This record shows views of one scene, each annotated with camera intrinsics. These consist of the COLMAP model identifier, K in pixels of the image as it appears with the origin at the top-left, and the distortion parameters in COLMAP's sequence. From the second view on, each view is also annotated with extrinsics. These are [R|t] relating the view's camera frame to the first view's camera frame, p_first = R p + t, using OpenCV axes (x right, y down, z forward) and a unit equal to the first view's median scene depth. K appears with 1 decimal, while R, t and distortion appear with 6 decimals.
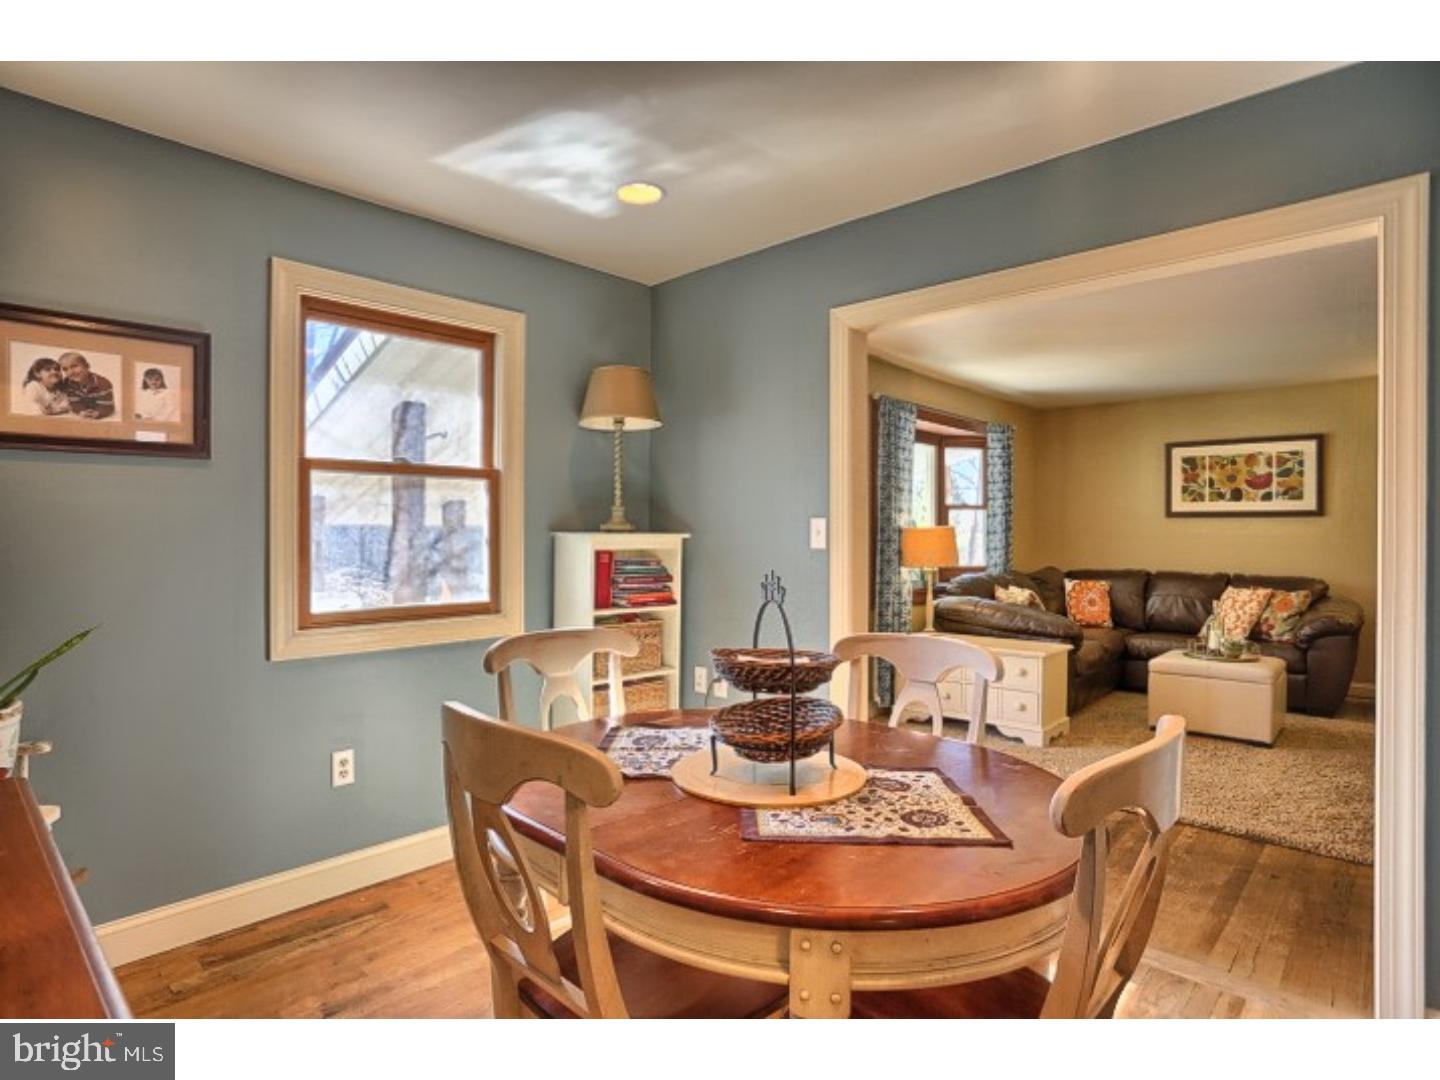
lens RADIAL K [[758.5, 0, 719.3], [0, 758.5, 534.5], [0, 0, 1]] dist [-0.069994, 0.045463]
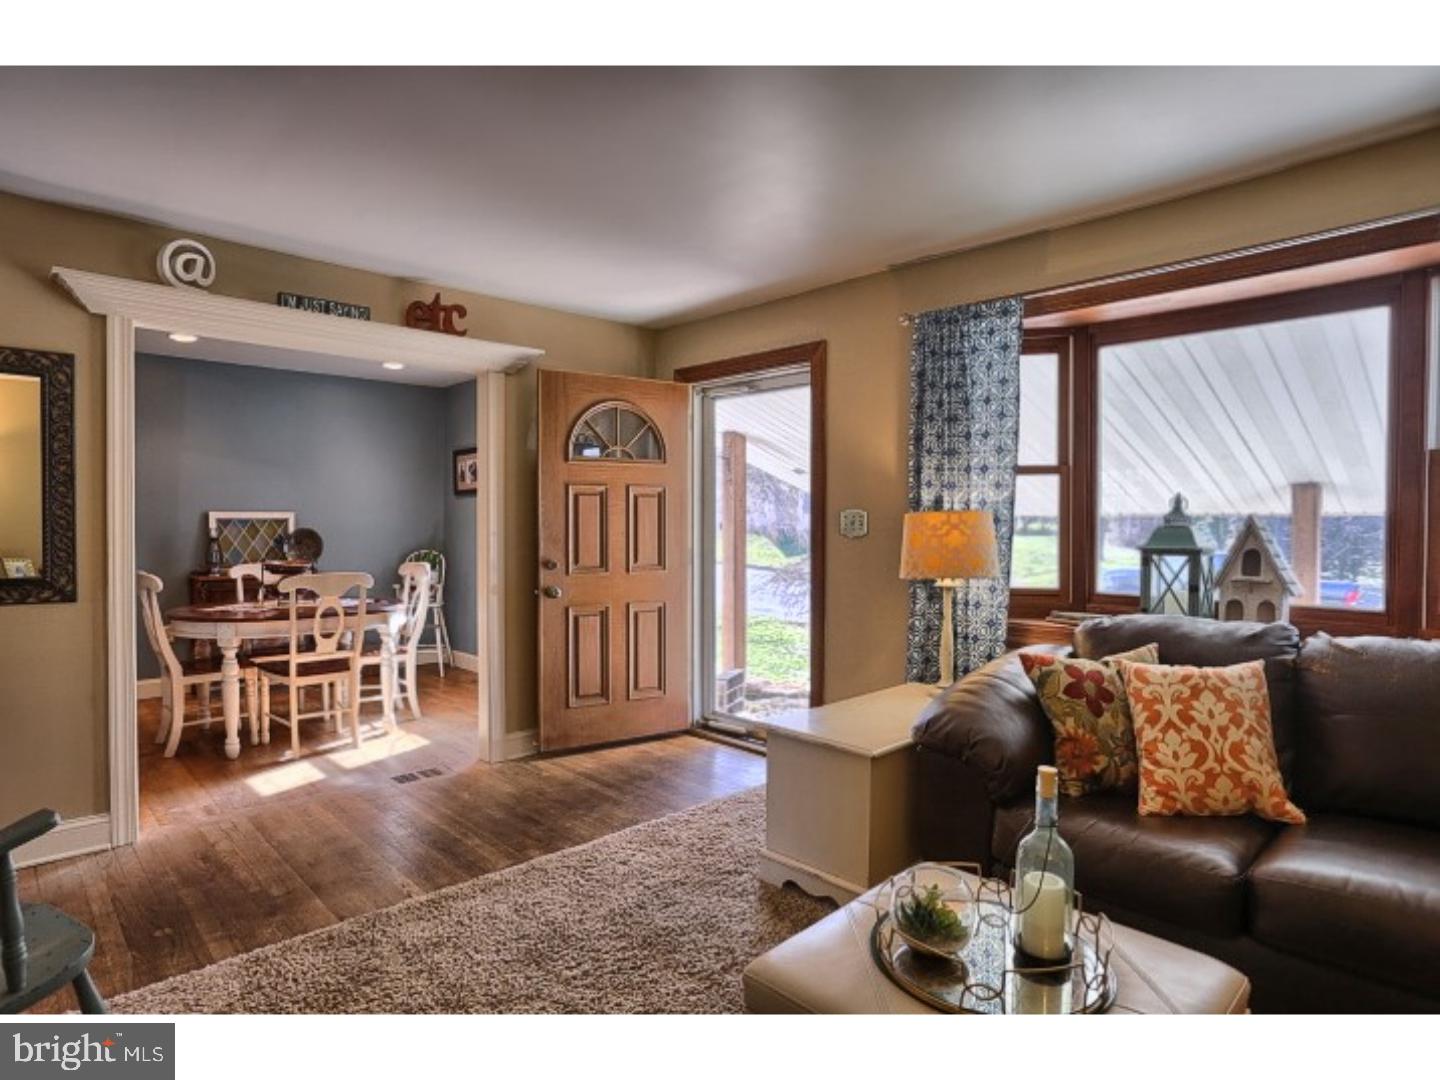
lens RADIAL K [[758.5, 0, 719.3], [0, 758.5, 534.5], [0, 0, 1]] dist [-0.069994, 0.045463]
pose [[-0.040406, 0.014591, -0.999077, 0.760772], [-0.003338, 0.999886, 0.014738, -0.000563], [0.999178, 0.003931, -0.040353, 0.731403]]
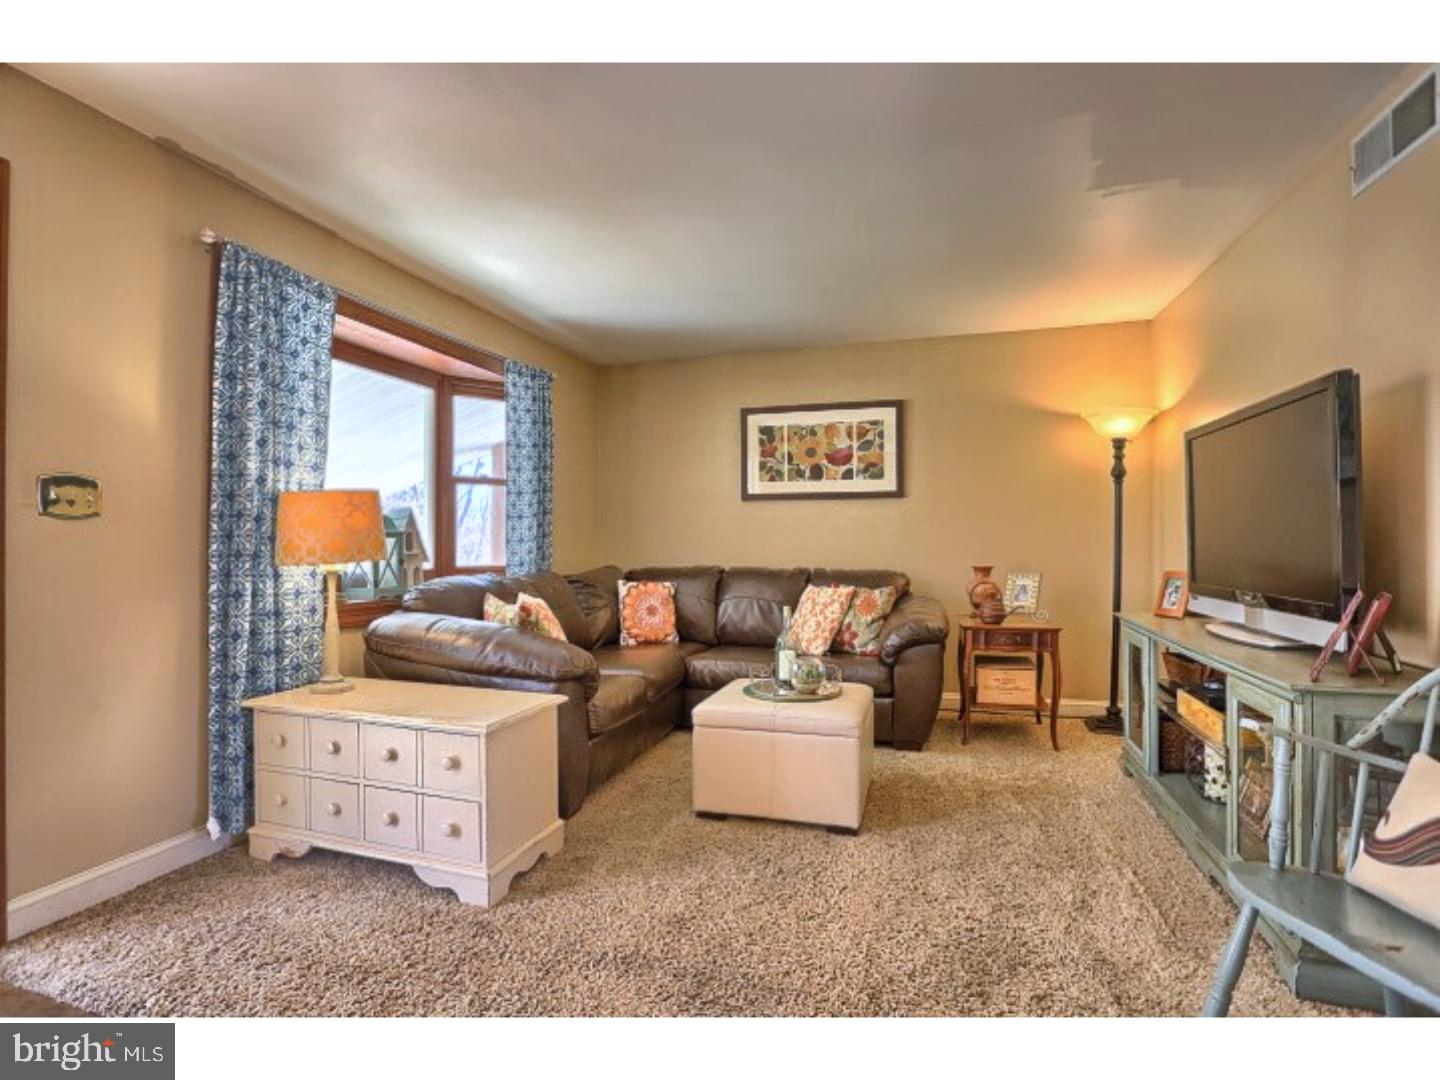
lens RADIAL K [[688.9, 0, 700.6], [0, 688.9, 537.2], [0, 0, 1]] dist [-0.079771, 0.029740]
pose [[0.908646, -0.002122, 0.417563, 0.276274], [0.006525, 0.999937, -0.009119, 0.025301], [-0.417517, 0.011011, 0.908602, 0.380366]]
